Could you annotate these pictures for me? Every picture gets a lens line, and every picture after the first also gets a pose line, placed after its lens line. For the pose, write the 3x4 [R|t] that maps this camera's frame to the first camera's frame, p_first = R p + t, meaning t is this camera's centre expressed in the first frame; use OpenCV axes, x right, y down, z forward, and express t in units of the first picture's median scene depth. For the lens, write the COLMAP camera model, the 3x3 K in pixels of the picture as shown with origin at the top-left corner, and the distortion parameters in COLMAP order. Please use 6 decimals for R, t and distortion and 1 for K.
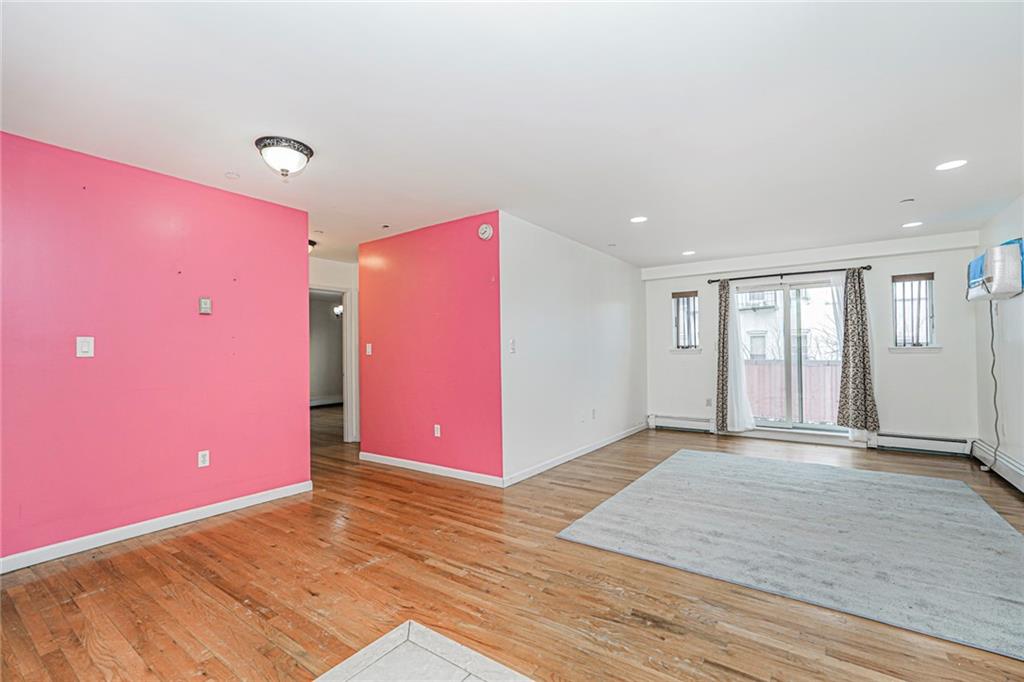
lens RADIAL K [[453.3, 0, 520.0], [0, 453.3, 341.5], [0, 0, 1]] dist [-0.010471, 0.006887]
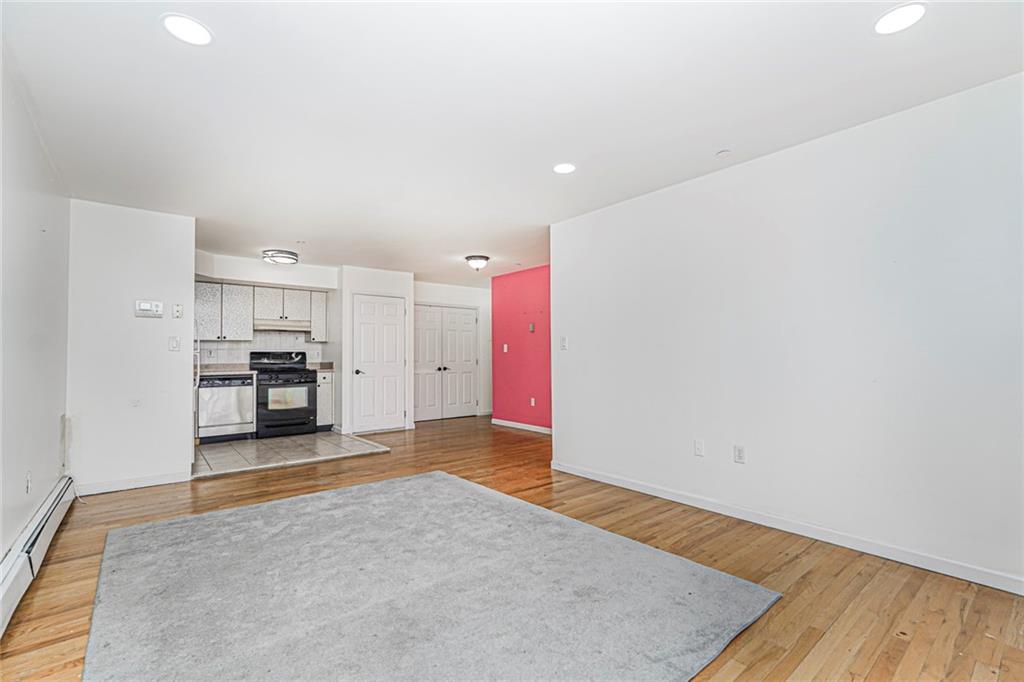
lens RADIAL K [[453.3, 0, 510.0], [0, 453.3, 346.7], [0, 0, 1]] dist [-0.010471, 0.006887]
pose [[-0.273975, -0.008880, -0.961696, 1.345787], [0.028572, 0.999441, -0.017369, 0.042295], [0.961312, -0.032236, -0.273568, 1.505658]]
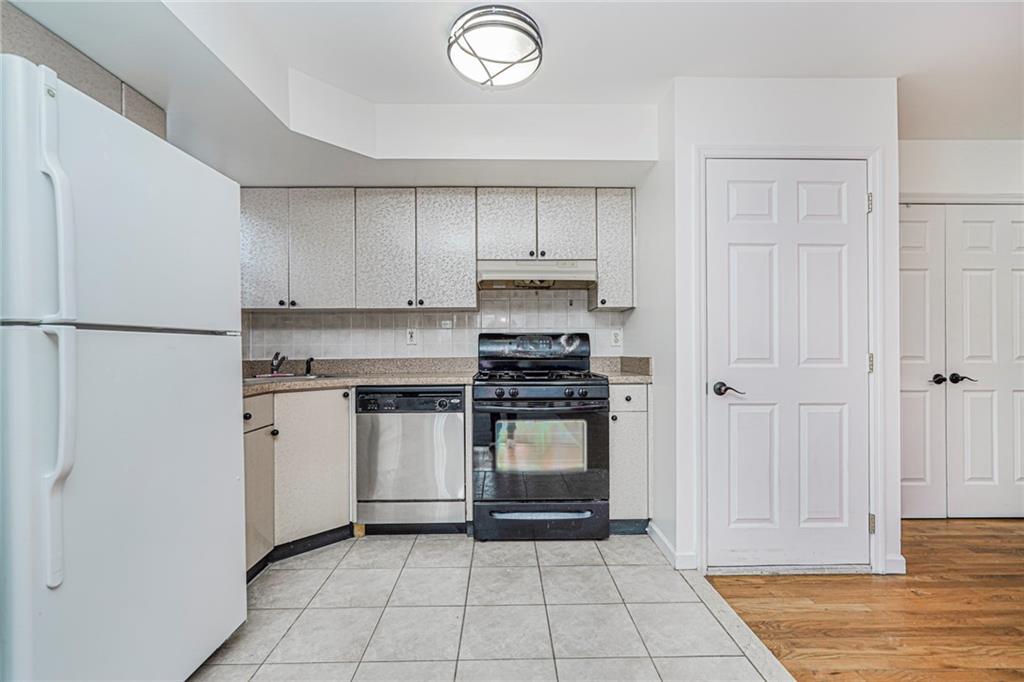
lens RADIAL K [[453.3, 0, 507.7], [0, 453.3, 345.2], [0, 0, 1]] dist [-0.010471, 0.006887]
pose [[-0.812208, 0.011871, -0.583247, 0.236034], [0.023408, 0.999651, -0.012251, 0.035453], [0.582898, -0.023603, -0.812203, 0.655973]]
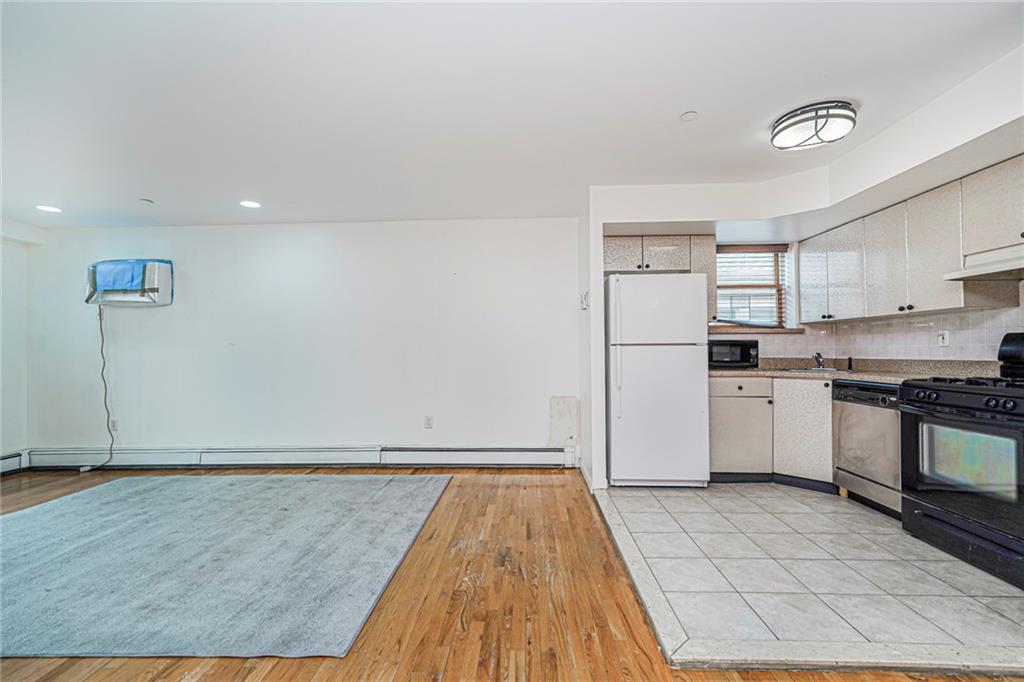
lens RADIAL K [[453.3, 0, 509.1], [0, 453.3, 343.6], [0, 0, 1]] dist [-0.010471, 0.006887]
pose [[-0.534216, 0.026475, 0.844933, -0.492077], [-0.000637, 0.999497, -0.031721, 0.042756], [-0.845347, -0.017484, -0.533931, 1.046288]]
